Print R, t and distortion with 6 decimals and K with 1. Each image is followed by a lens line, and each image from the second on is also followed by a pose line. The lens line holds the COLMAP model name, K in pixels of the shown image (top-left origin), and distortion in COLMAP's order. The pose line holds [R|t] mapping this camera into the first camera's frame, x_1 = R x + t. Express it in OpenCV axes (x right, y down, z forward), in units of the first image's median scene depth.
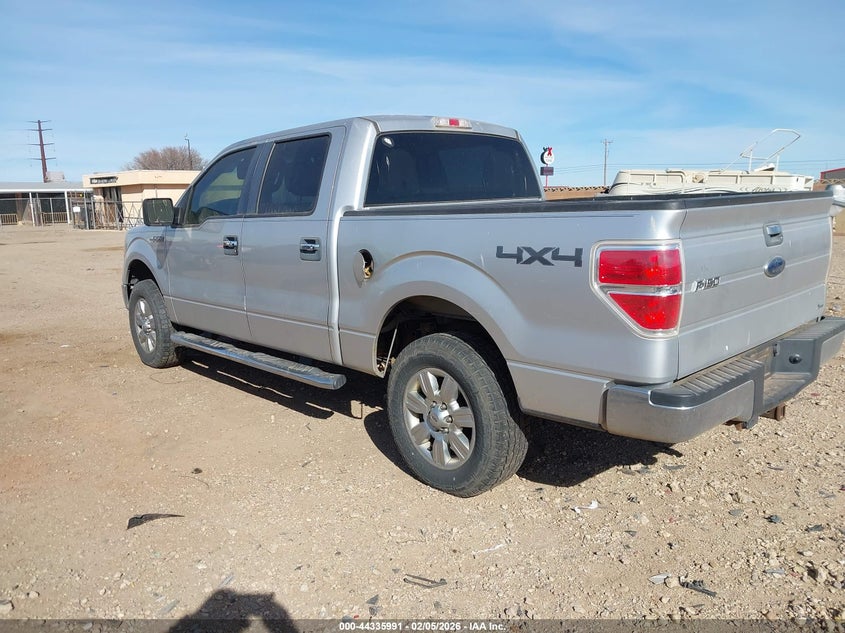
lens RADIAL K [[648.7, 0, 424.8], [0, 648.7, 314.3], [0, 0, 1]] dist [-0.035110, -0.000675]
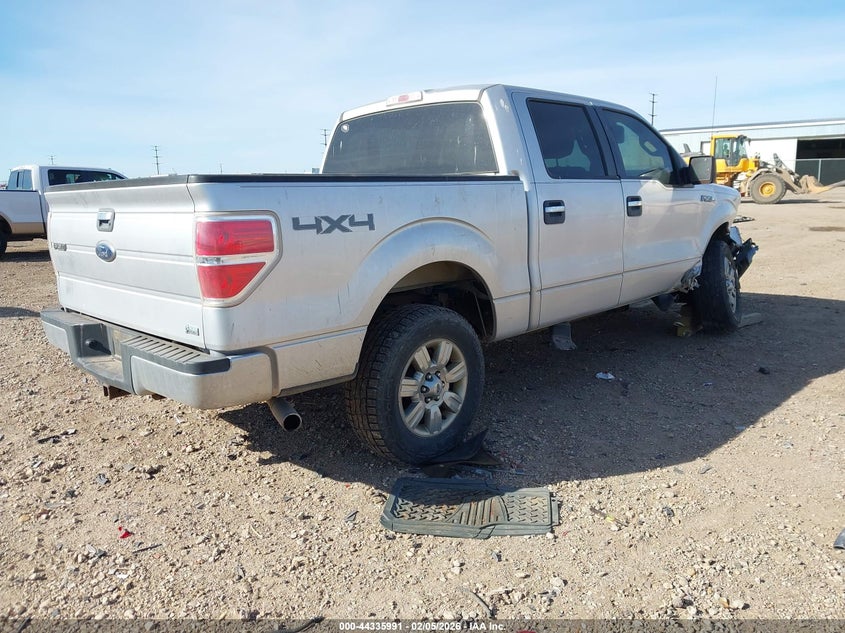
lens RADIAL K [[648.7, 0, 422.9], [0, 648.7, 316.8], [0, 0, 1]] dist [-0.035110, -0.000675]
pose [[-0.049331, -0.181836, 0.982091, -0.889340], [0.154725, 0.970026, 0.187374, -0.120546], [-0.986725, 0.161197, -0.019717, 0.920335]]
